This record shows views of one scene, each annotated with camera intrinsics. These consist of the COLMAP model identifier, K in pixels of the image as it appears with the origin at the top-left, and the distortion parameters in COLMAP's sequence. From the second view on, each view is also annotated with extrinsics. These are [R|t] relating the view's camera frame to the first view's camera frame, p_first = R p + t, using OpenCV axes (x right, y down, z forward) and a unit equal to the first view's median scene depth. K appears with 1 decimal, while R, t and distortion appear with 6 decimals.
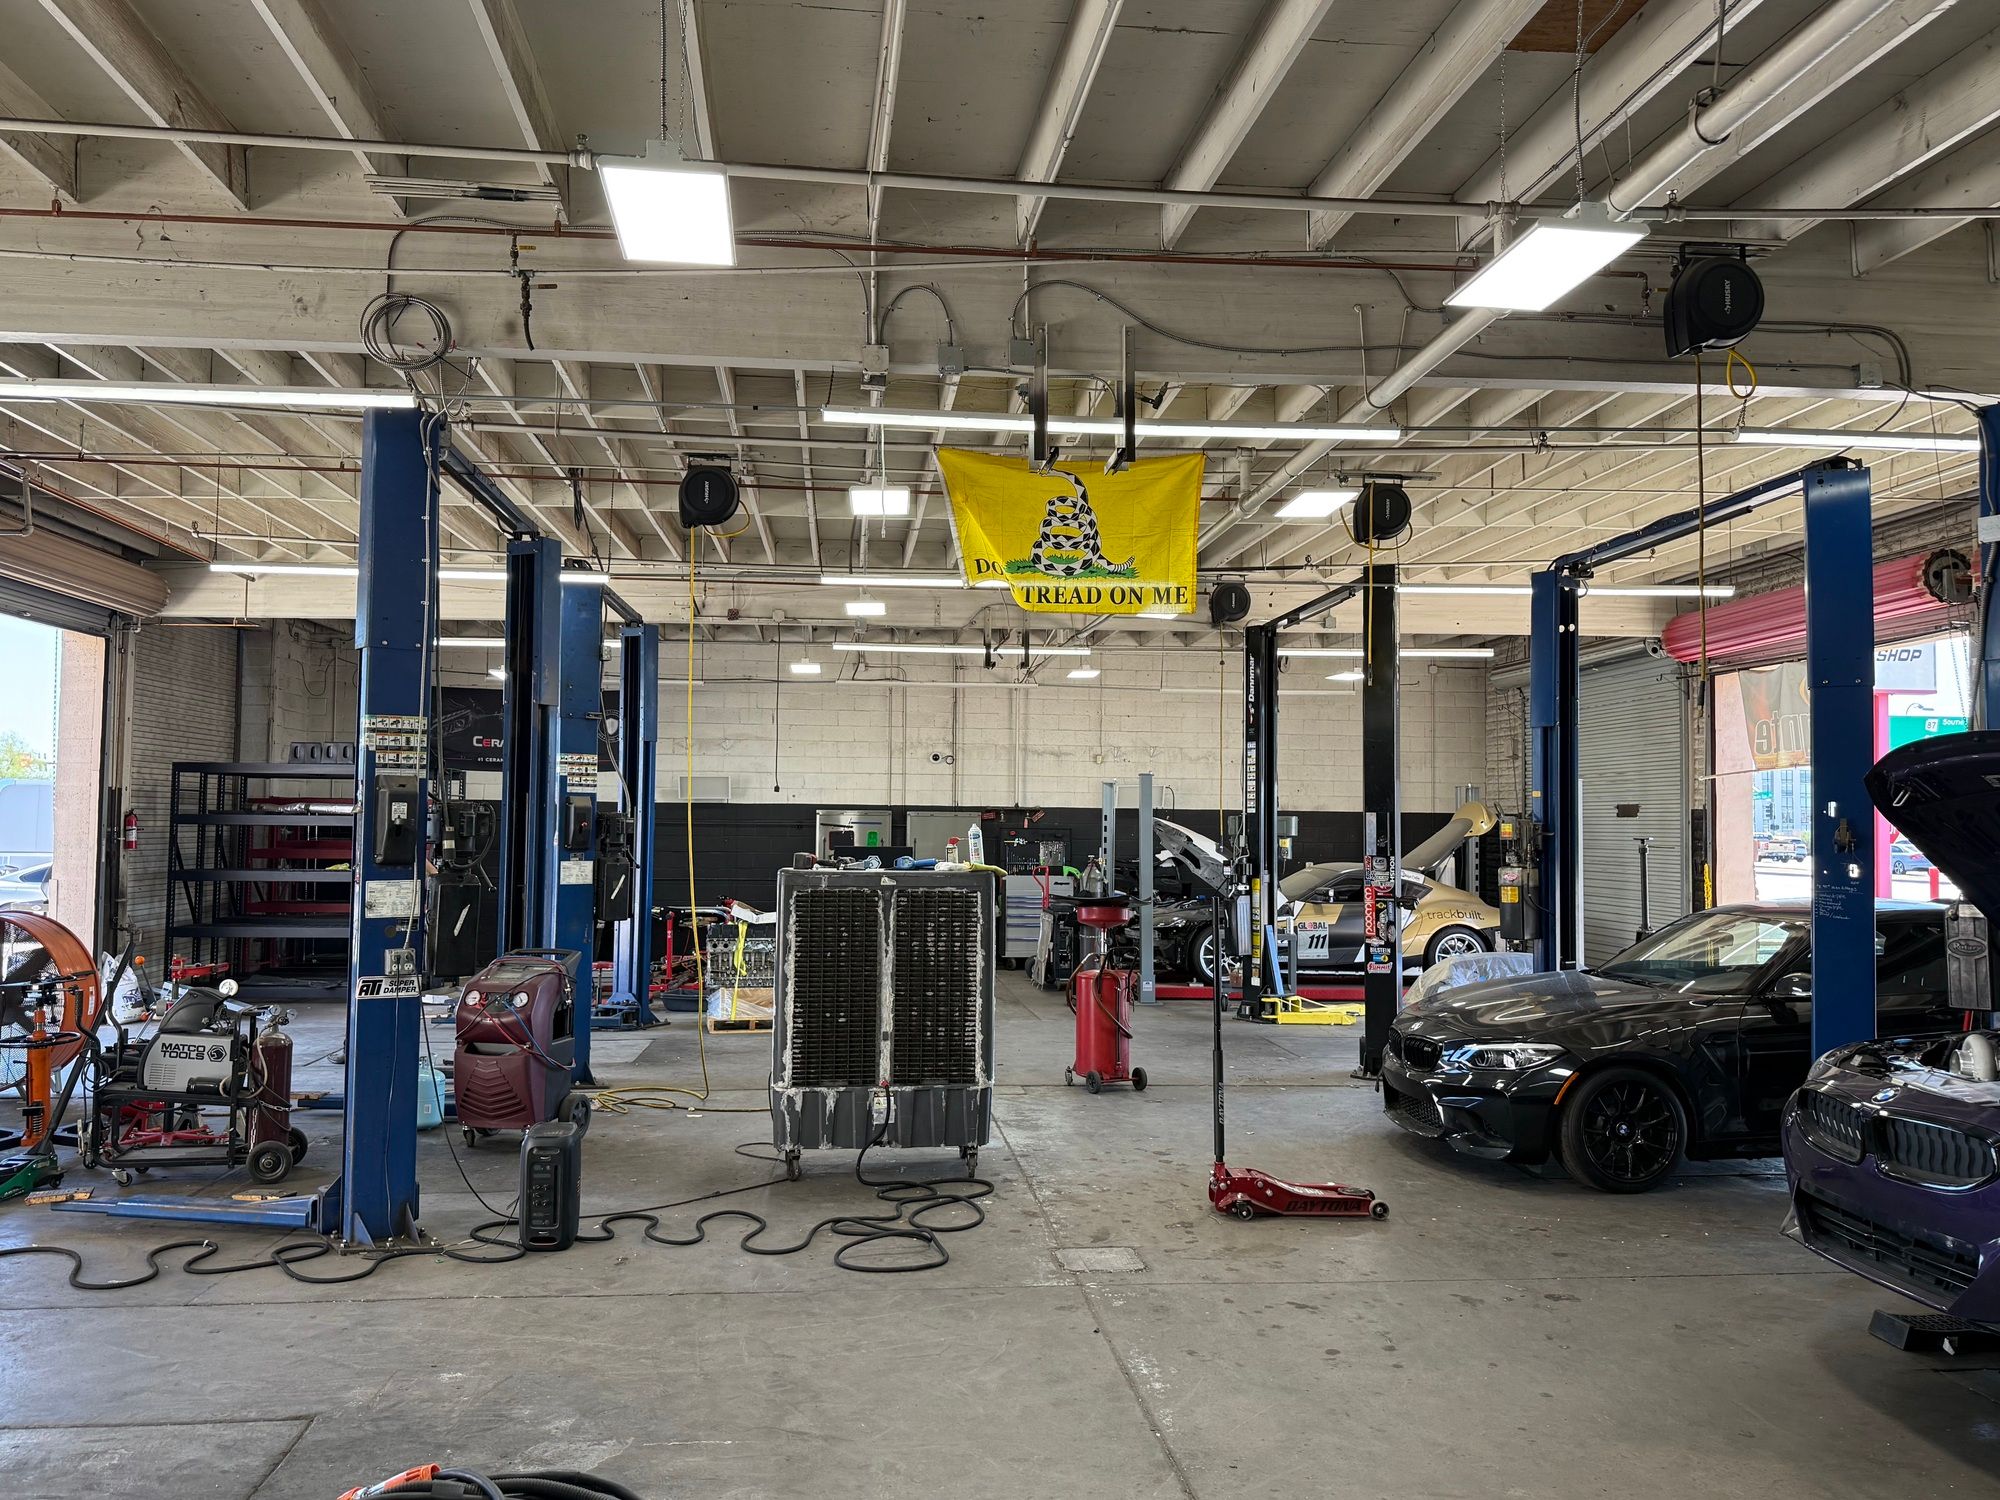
lens RADIAL K [[1550.8, 0, 991.3], [0, 1550.8, 753.6], [0, 0, 1]] dist [0.060033, -0.082865]
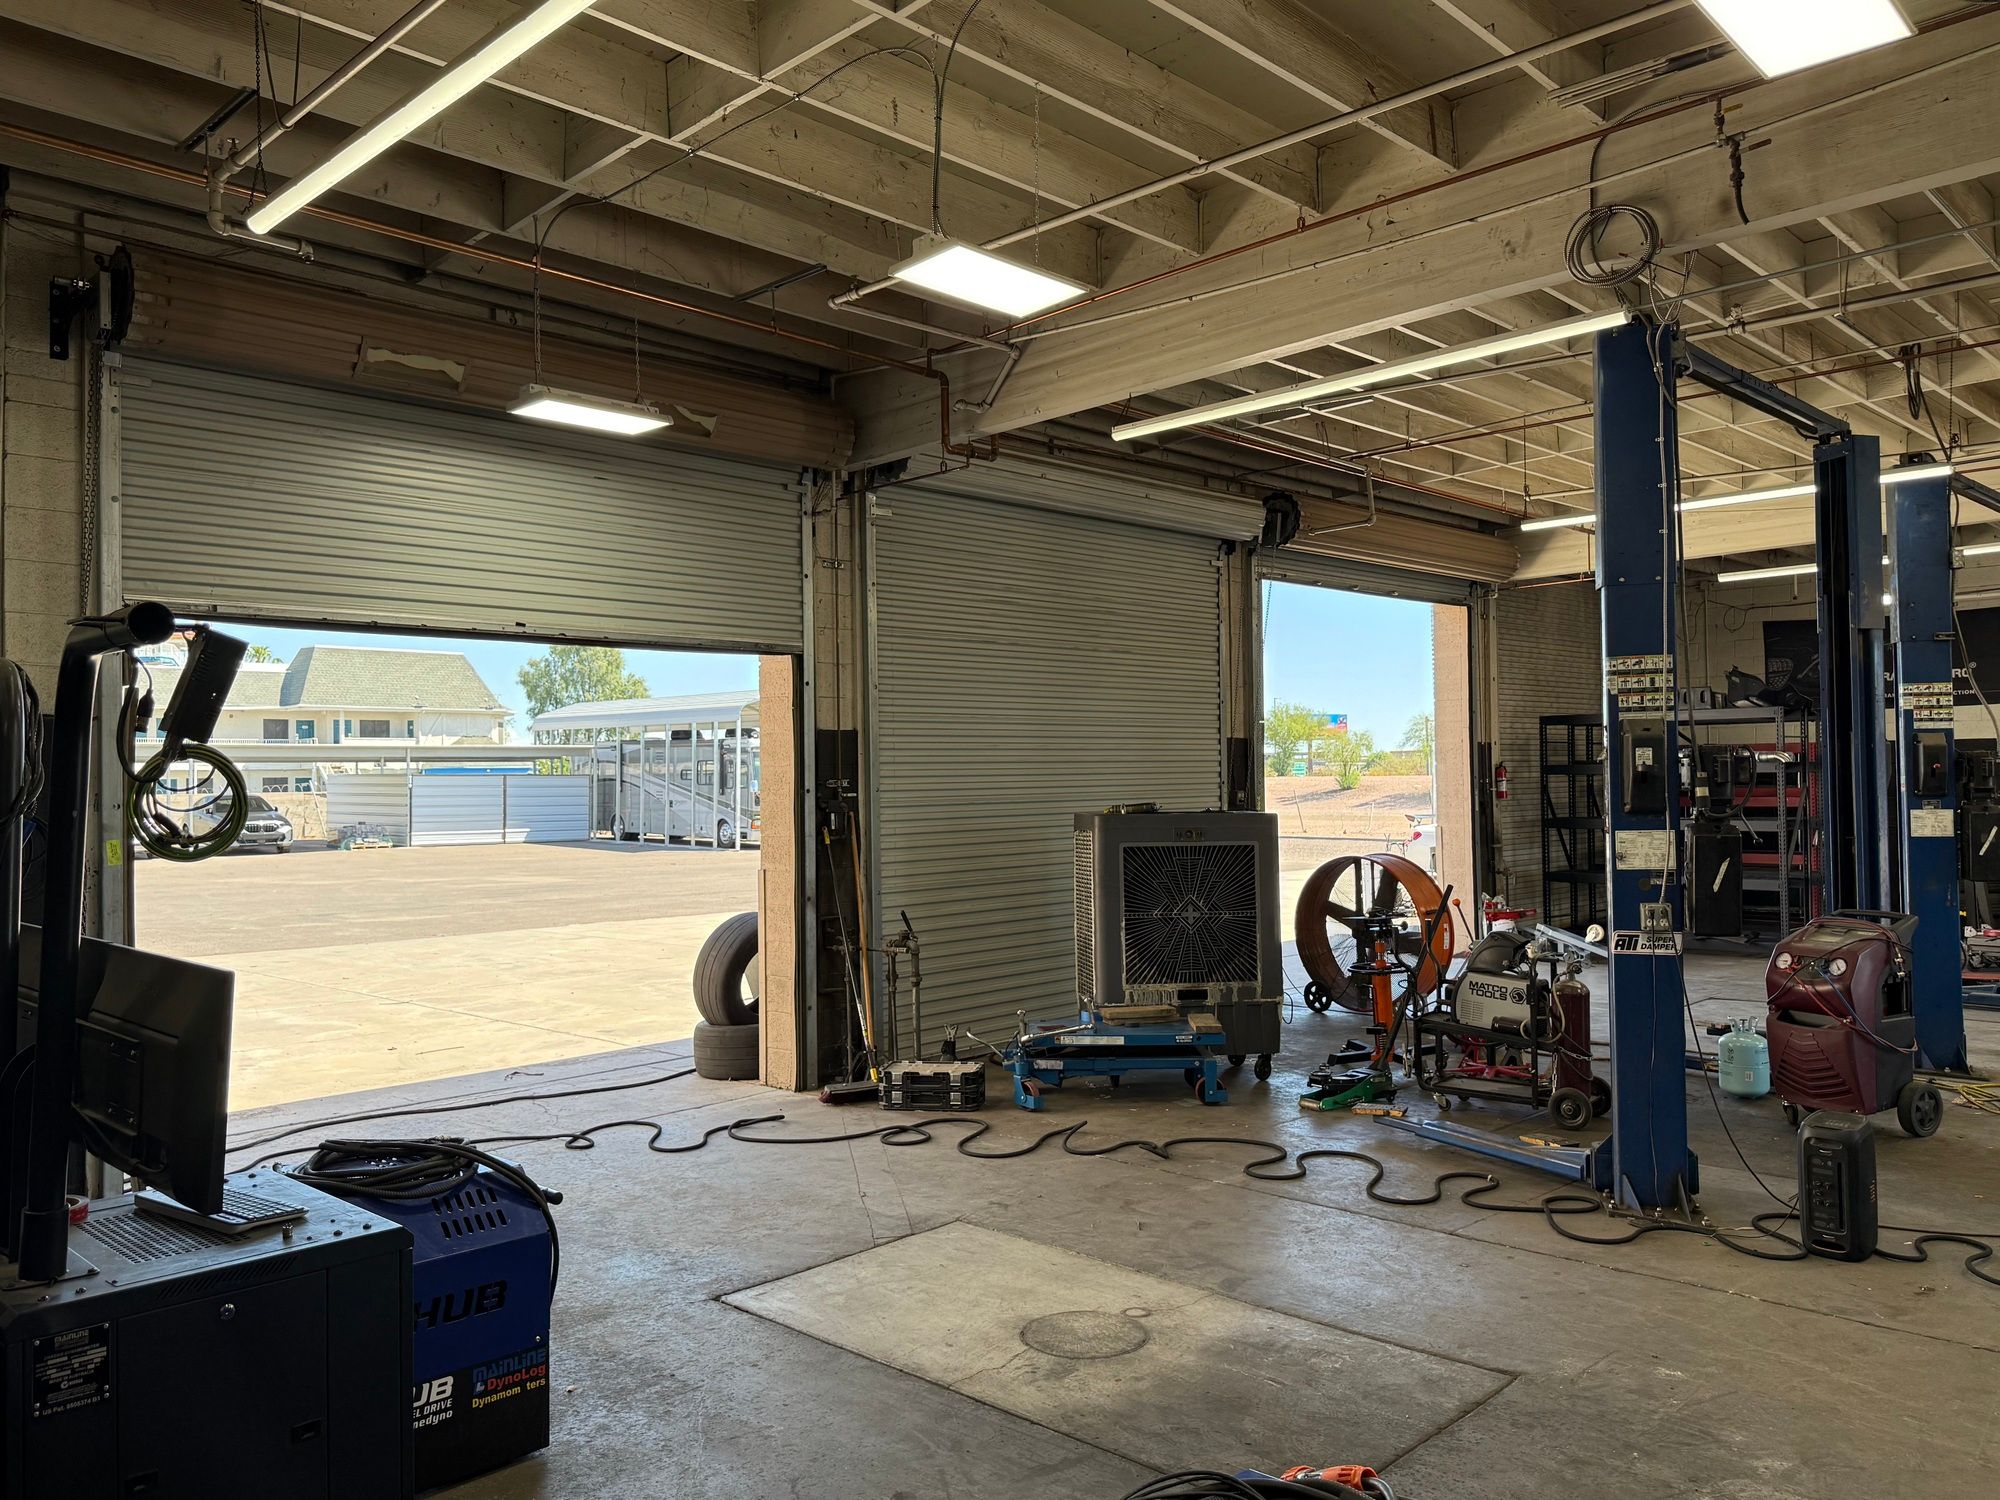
lens RADIAL K [[1529.7, 0, 1002.2], [0, 1529.7, 755.0], [0, 0, 1]] dist [0.022797, -0.034459]
pose [[0.634386, -0.031686, -0.772367, 0.079890], [0.057281, 0.998340, 0.006092, 0.007234], [0.770891, -0.048106, 0.635147, 0.106793]]
